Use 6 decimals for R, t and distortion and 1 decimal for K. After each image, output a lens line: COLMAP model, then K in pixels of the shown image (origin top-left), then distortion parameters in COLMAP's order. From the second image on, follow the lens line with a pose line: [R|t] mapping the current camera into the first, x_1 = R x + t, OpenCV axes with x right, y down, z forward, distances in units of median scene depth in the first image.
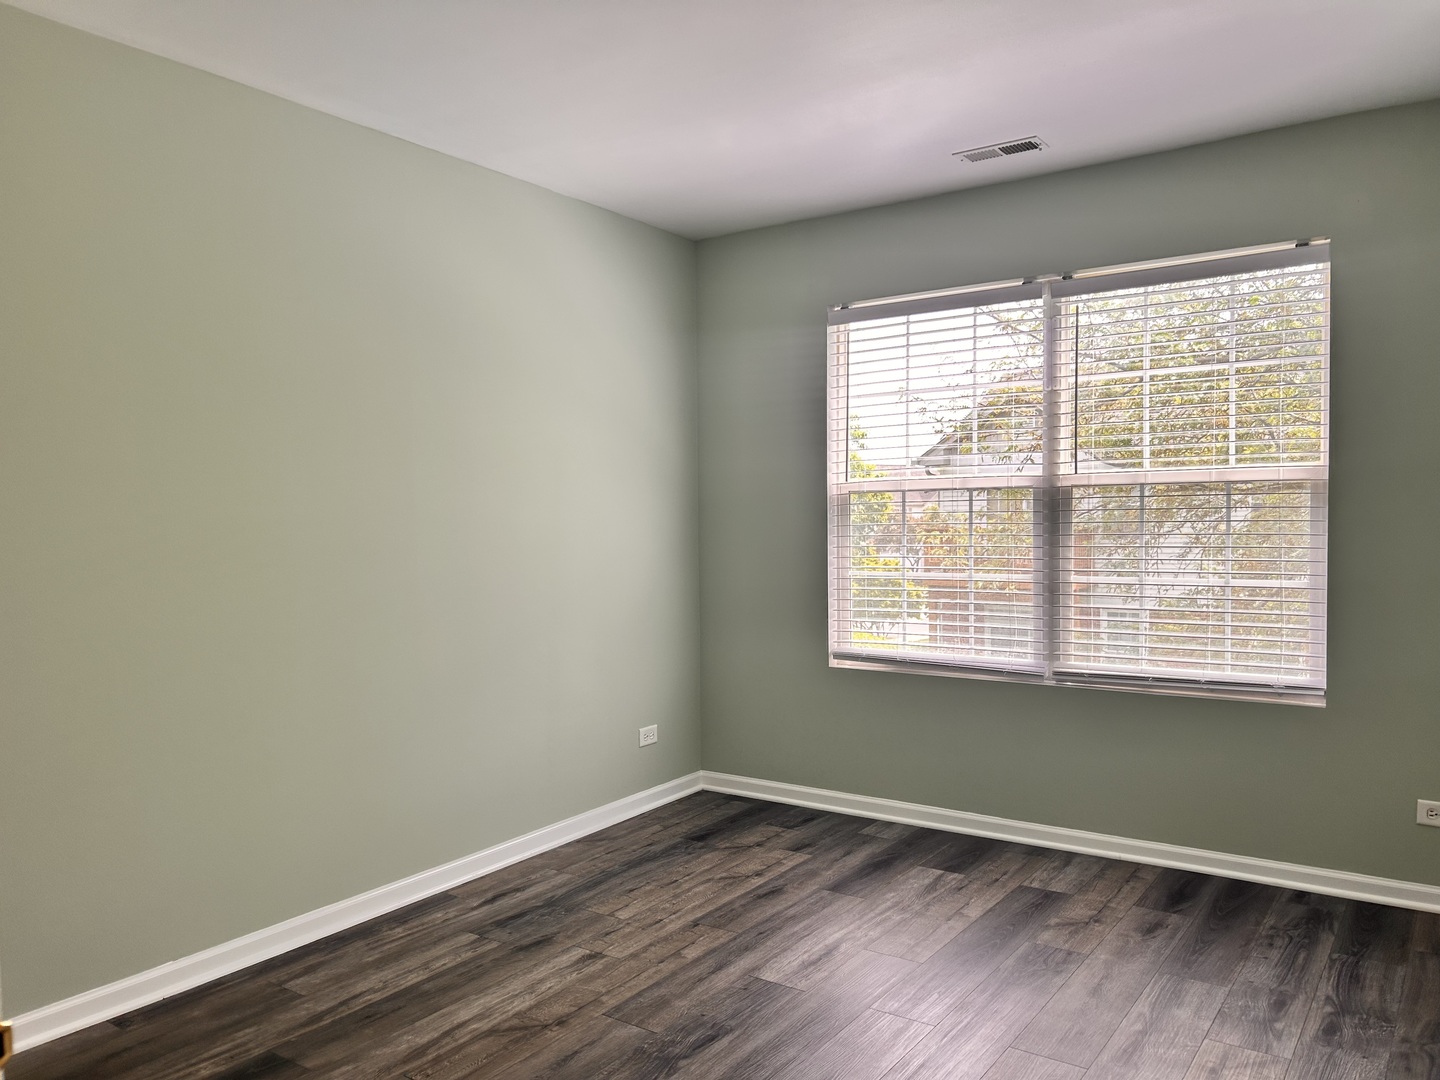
lens RADIAL K [[1085.0, 0, 720.3], [0, 1085.0, 541.7], [0, 0, 1]] dist [0.027662, -0.019402]
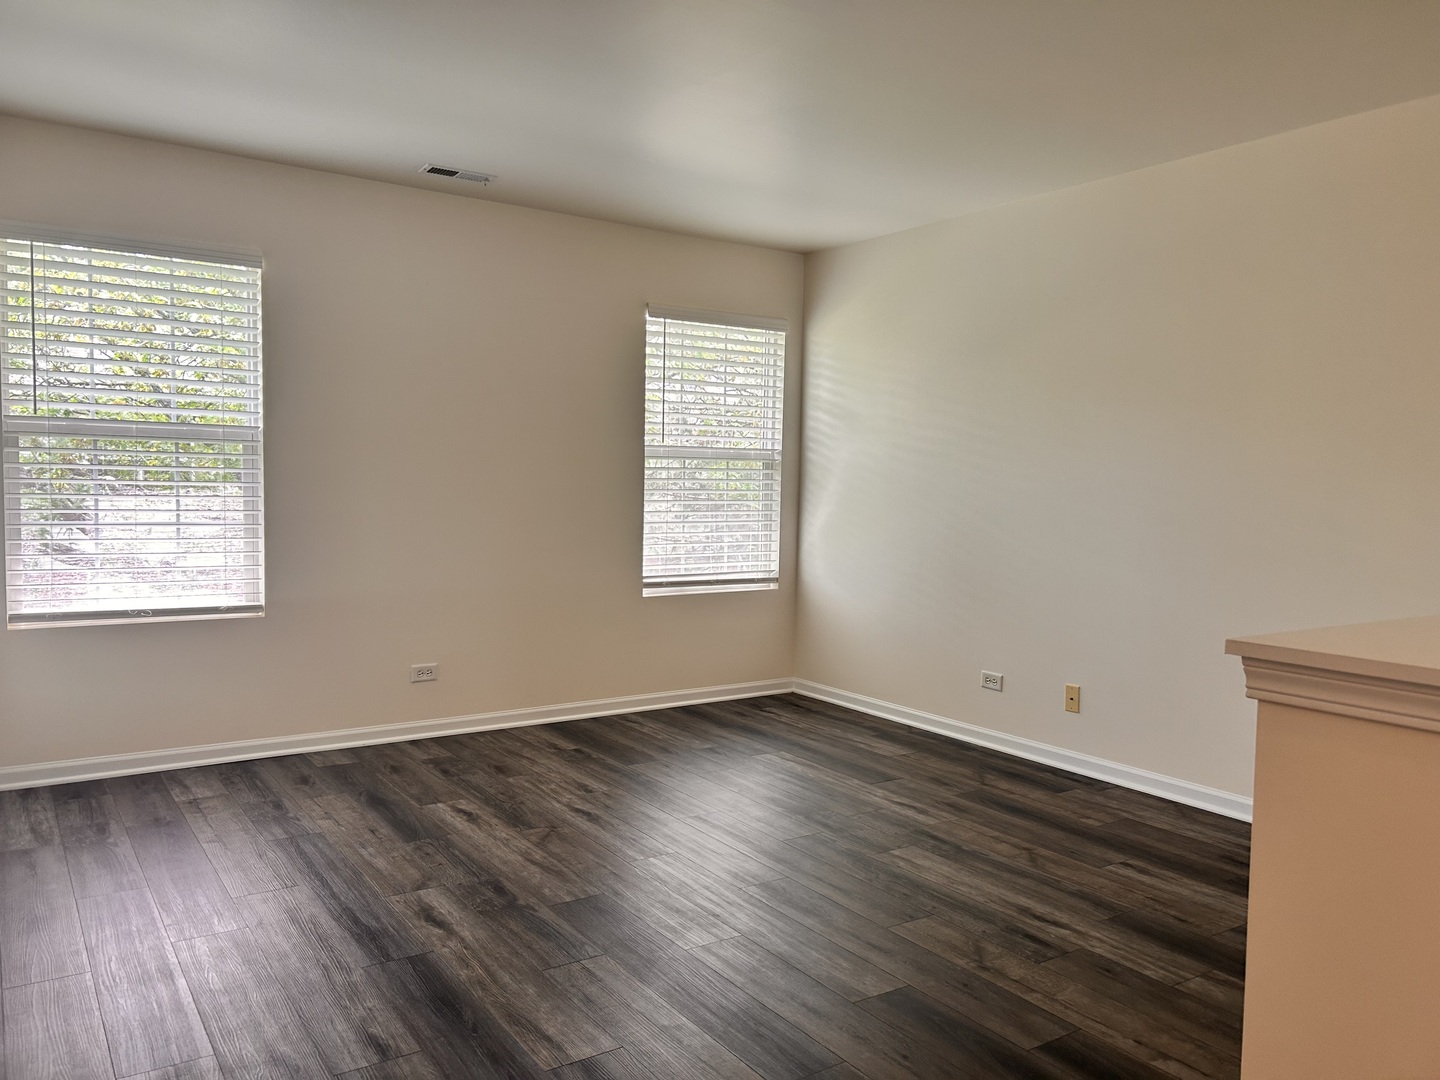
lens RADIAL K [[1085.0, 0, 720.5], [0, 1085.0, 539.1], [0, 0, 1]] dist [0.027662, -0.019402]
pose [[0.343903, -0.054777, 0.937406, -0.921314], [-0.016367, 0.997796, 0.064310, -0.017232], [-0.938863, -0.037459, 0.342248, 0.542987]]
